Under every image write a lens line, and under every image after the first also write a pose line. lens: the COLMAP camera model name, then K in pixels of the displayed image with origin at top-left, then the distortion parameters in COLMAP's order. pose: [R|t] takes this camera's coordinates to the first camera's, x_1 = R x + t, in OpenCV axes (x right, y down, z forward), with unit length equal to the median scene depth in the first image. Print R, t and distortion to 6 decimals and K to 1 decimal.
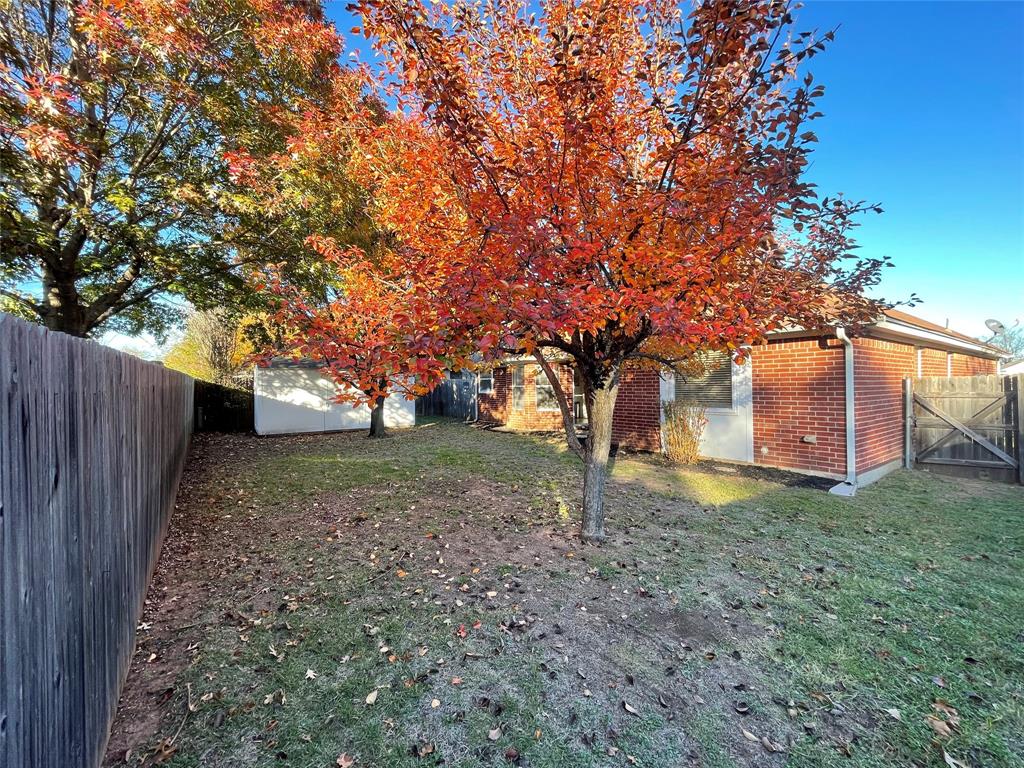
lens RADIAL K [[409.8, 0, 517.4], [0, 409.8, 384.2], [0, 0, 1]] dist [0.002870, 0.000056]
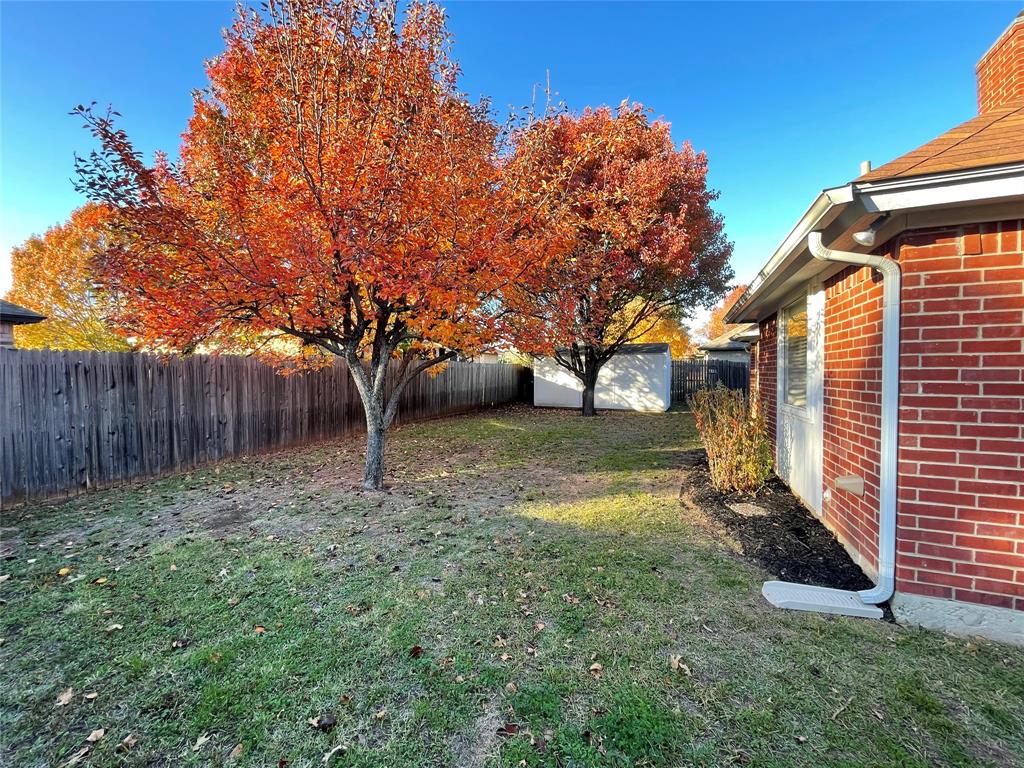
lens RADIAL K [[409.8, 0, 514.4], [0, 409.8, 384.3], [0, 0, 1]] dist [0.002870, 0.000056]
pose [[0.535694, 0.033866, -0.843733, 0.434338], [-0.004807, 0.999302, 0.037058, 0.003133], [0.844399, -0.015796, 0.535482, 0.208391]]
